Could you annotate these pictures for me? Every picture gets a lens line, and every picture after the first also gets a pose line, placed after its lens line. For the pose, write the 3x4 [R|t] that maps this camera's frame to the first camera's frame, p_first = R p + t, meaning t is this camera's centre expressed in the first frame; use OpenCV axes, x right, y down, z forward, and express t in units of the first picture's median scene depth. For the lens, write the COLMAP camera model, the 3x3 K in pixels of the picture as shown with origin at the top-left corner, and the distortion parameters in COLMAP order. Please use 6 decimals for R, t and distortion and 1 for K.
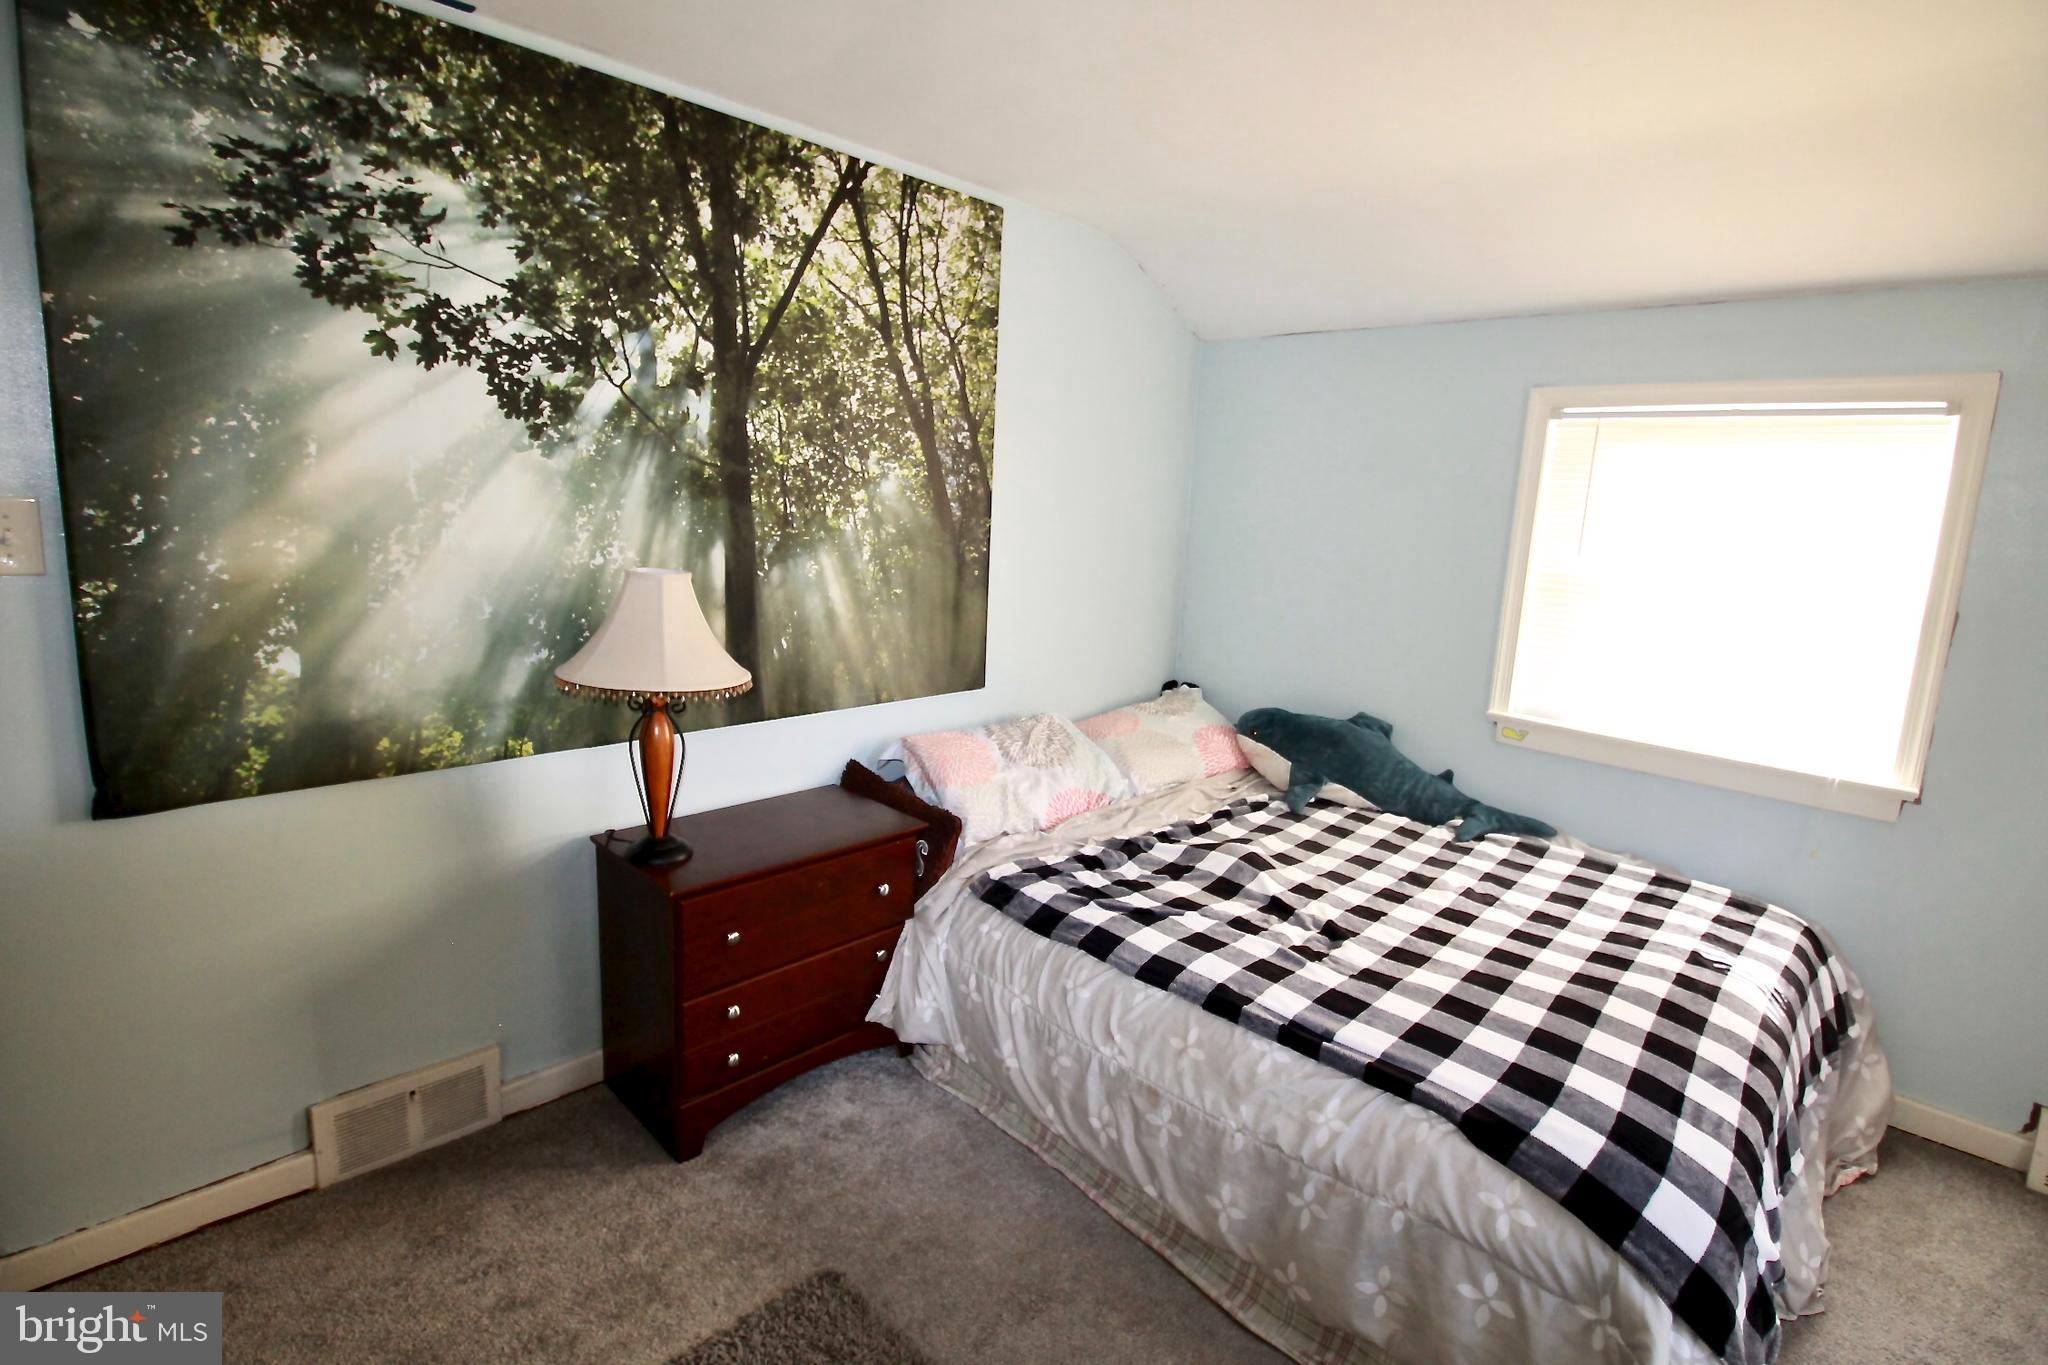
lens RADIAL K [[966.3, 0, 1027.8], [0, 966.3, 672.3], [0, 0, 1]] dist [-0.009510, -0.005666]
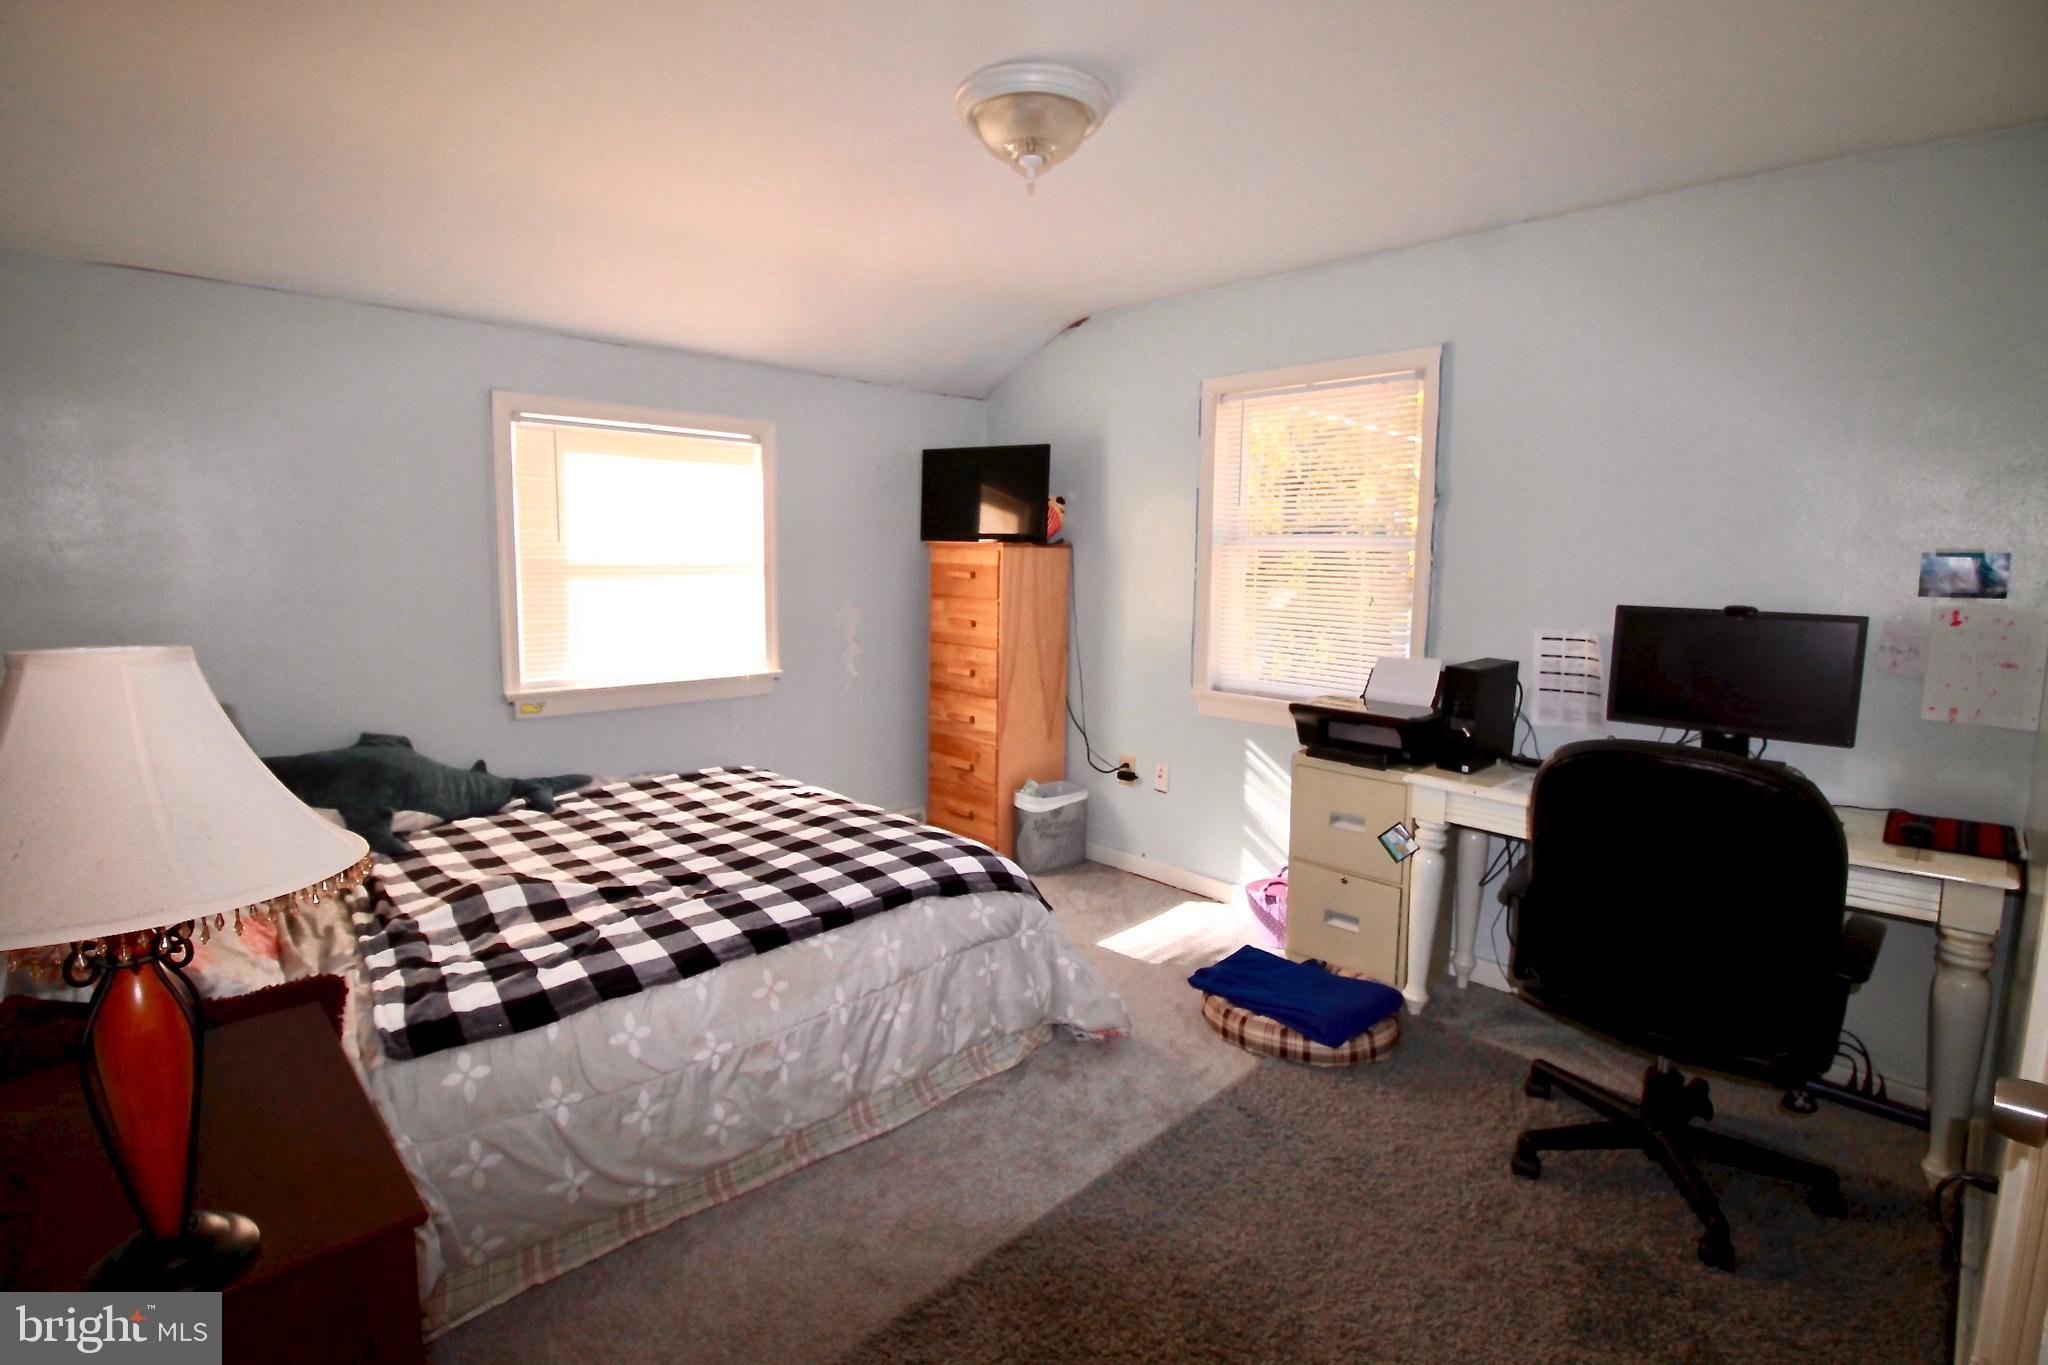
lens RADIAL K [[966.3, 0, 1027.2], [0, 966.3, 676.4], [0, 0, 1]] dist [-0.009510, -0.005666]
pose [[0.007587, -0.179856, 0.983664, -0.698129], [0.166103, 0.970253, 0.176123, -0.086756], [-0.986079, 0.162053, 0.037236, 0.492884]]
